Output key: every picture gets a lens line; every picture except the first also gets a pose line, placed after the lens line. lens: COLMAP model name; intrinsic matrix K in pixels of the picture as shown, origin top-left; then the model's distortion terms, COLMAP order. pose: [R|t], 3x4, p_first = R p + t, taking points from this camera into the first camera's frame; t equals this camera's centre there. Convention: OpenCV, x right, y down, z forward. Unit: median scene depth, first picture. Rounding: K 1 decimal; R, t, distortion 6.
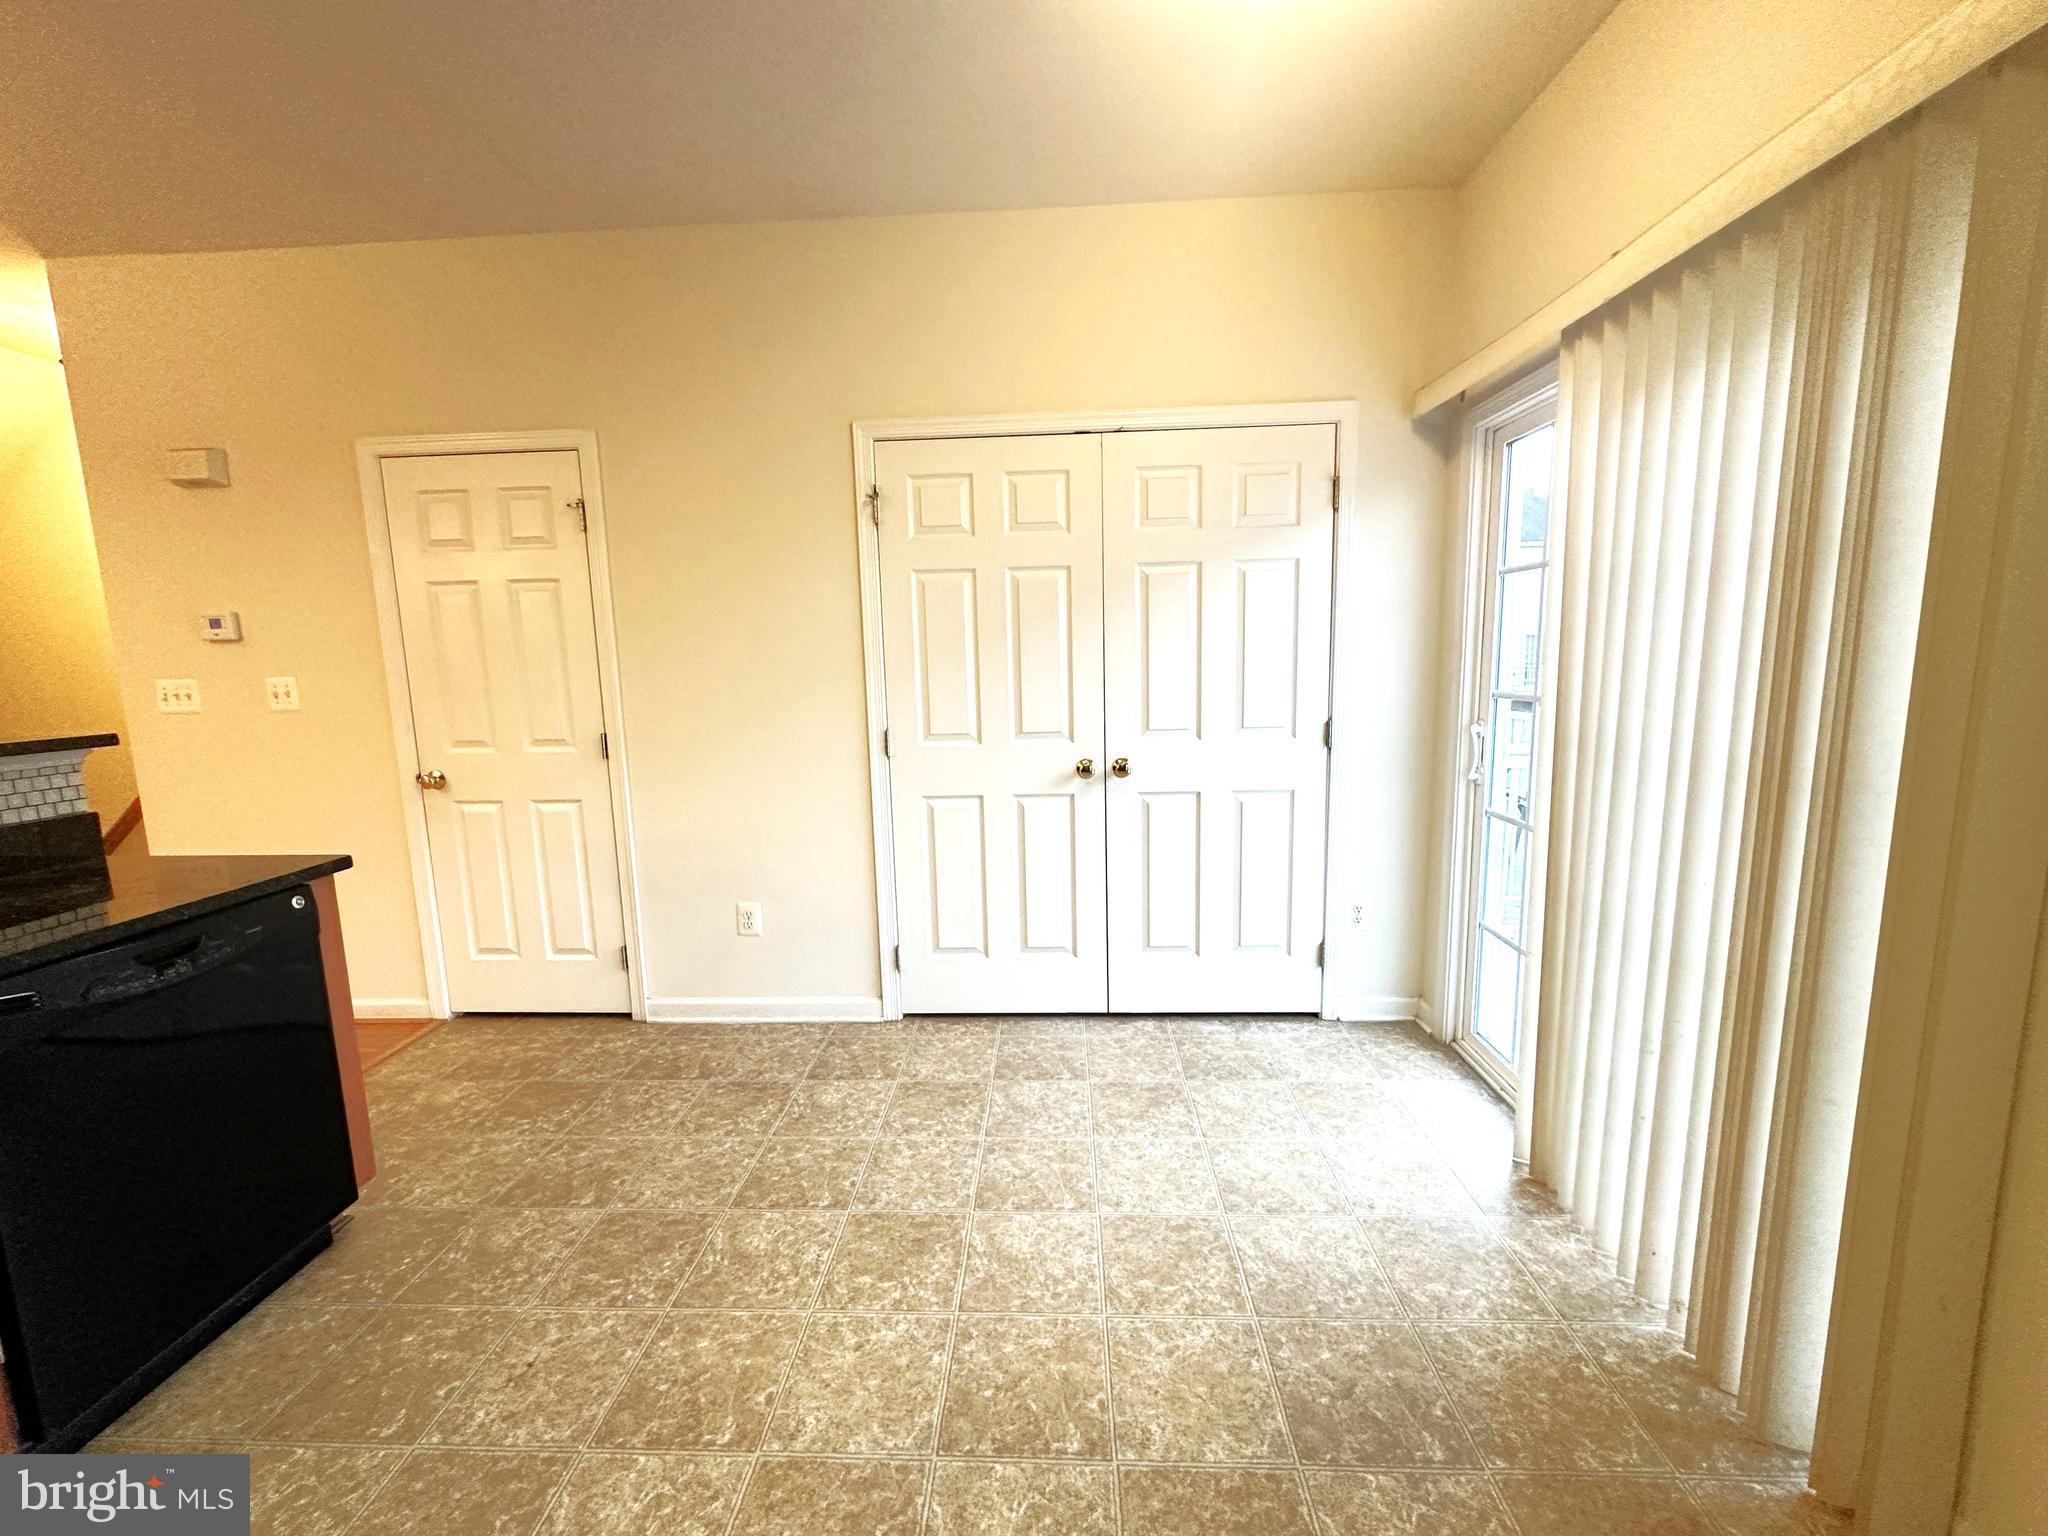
lens RADIAL K [[810.9, 0, 1029.0], [0, 810.9, 770.8], [0, 0, 1]] dist [-0.008019, 0.001274]
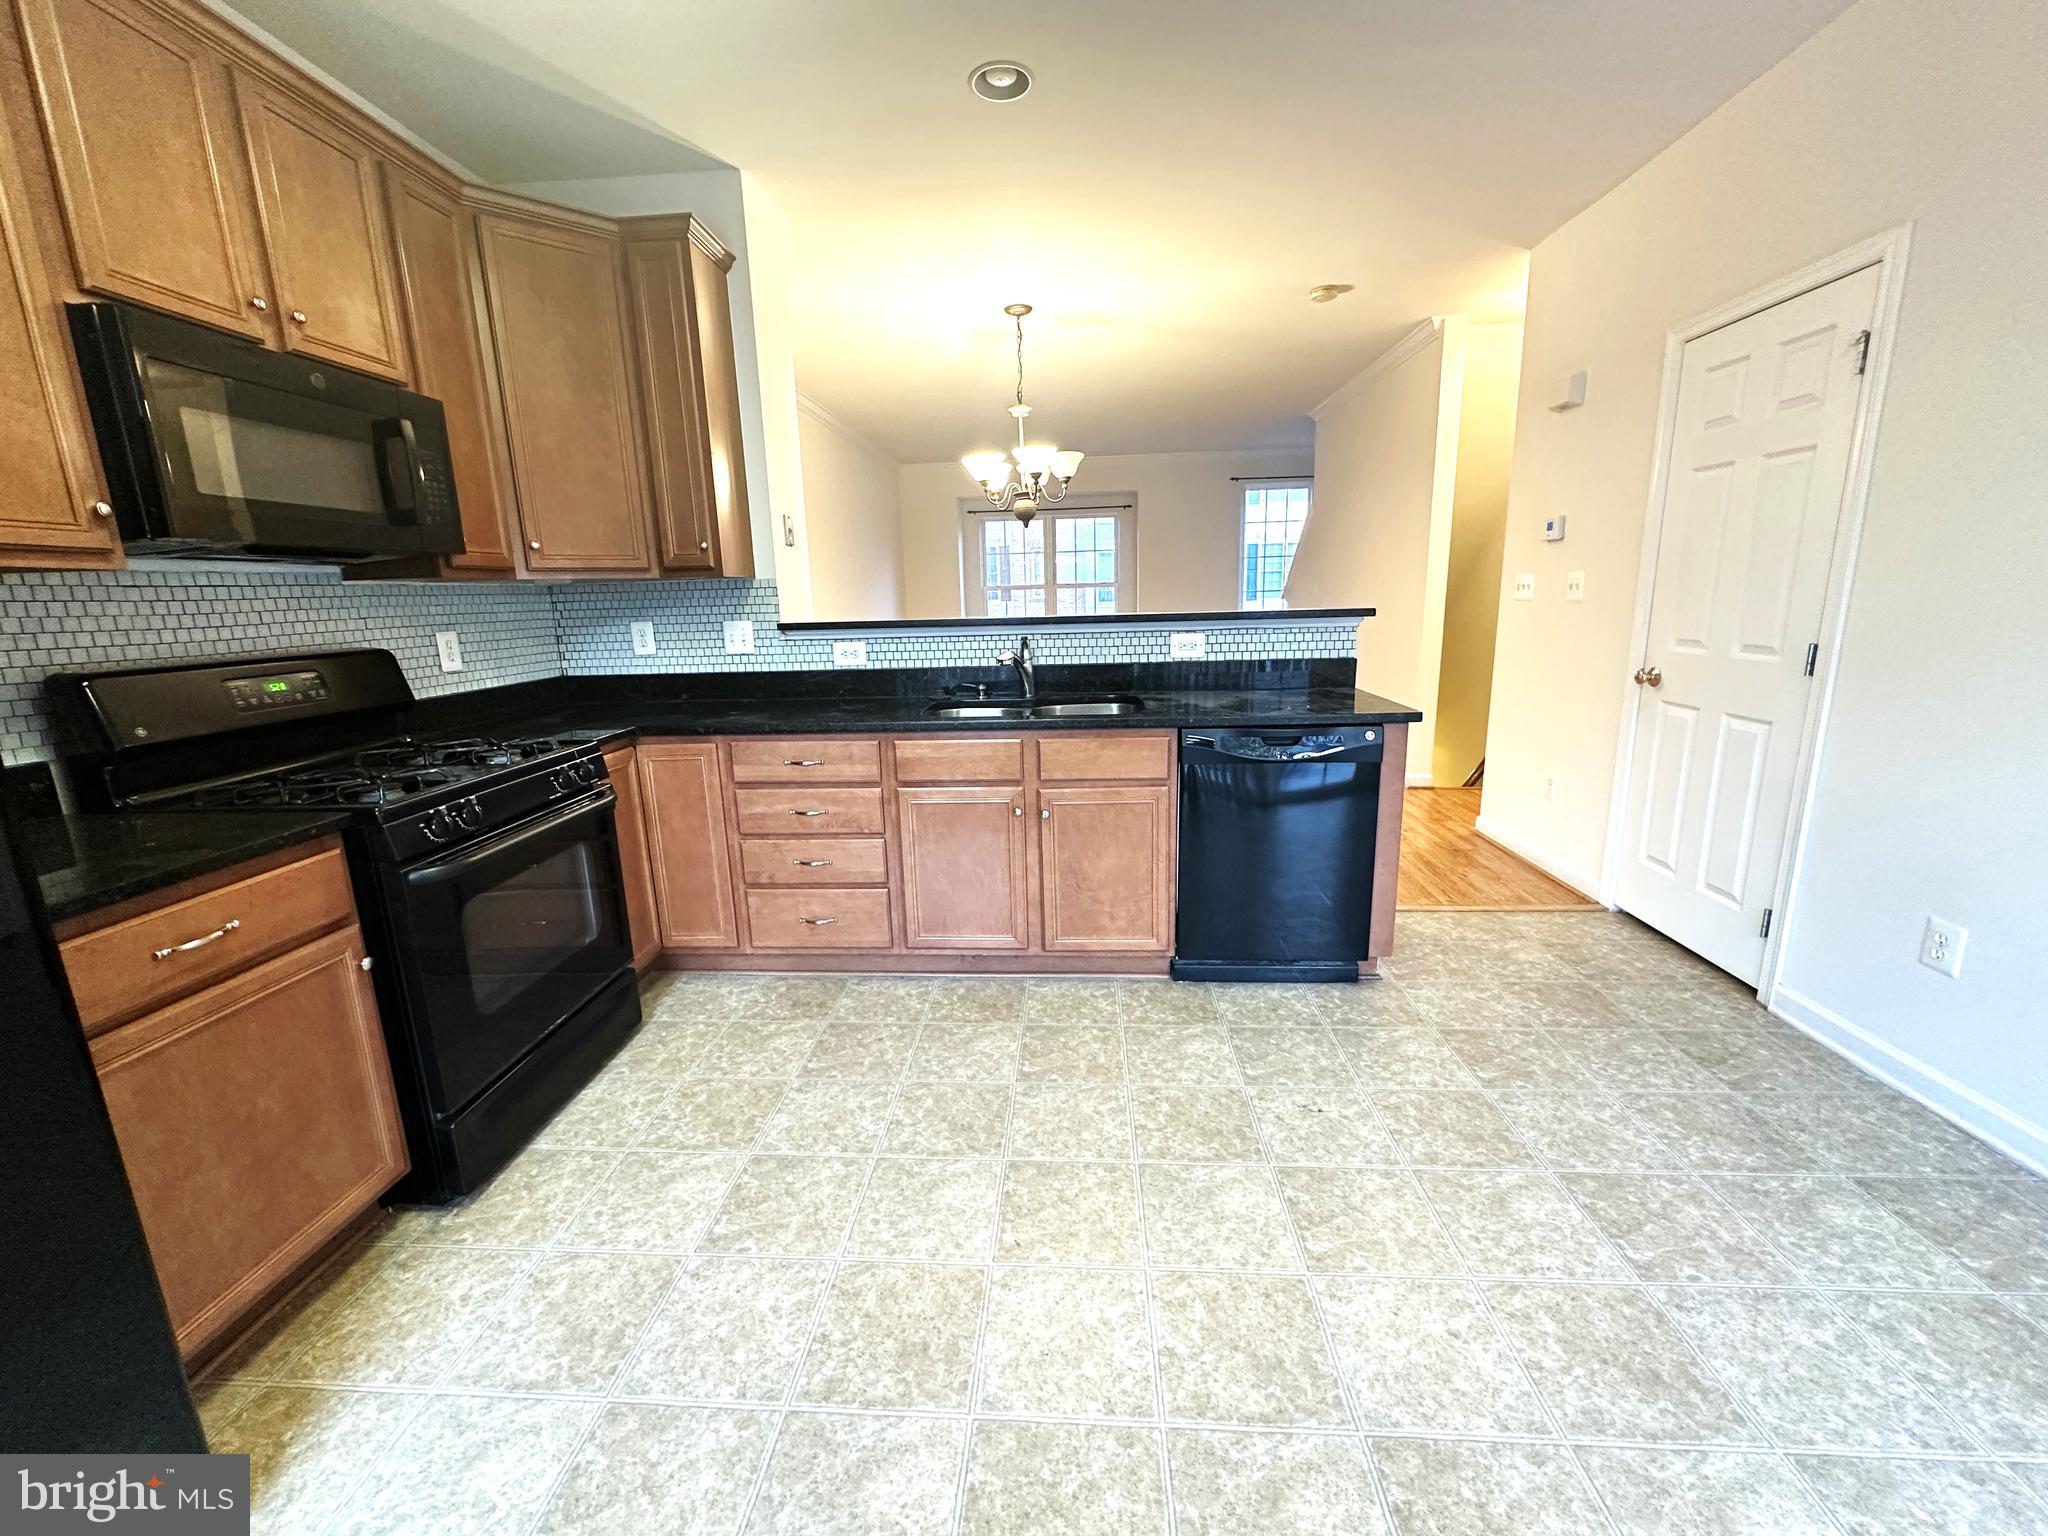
lens RADIAL K [[810.9, 0, 1020.1], [0, 810.9, 773.0], [0, 0, 1]] dist [-0.008019, 0.001274]
pose [[-0.031609, 0.238686, -0.970582, 0.315855], [-0.114622, 0.963795, 0.240750, -0.027413], [0.992906, 0.118860, -0.003106, 0.272852]]
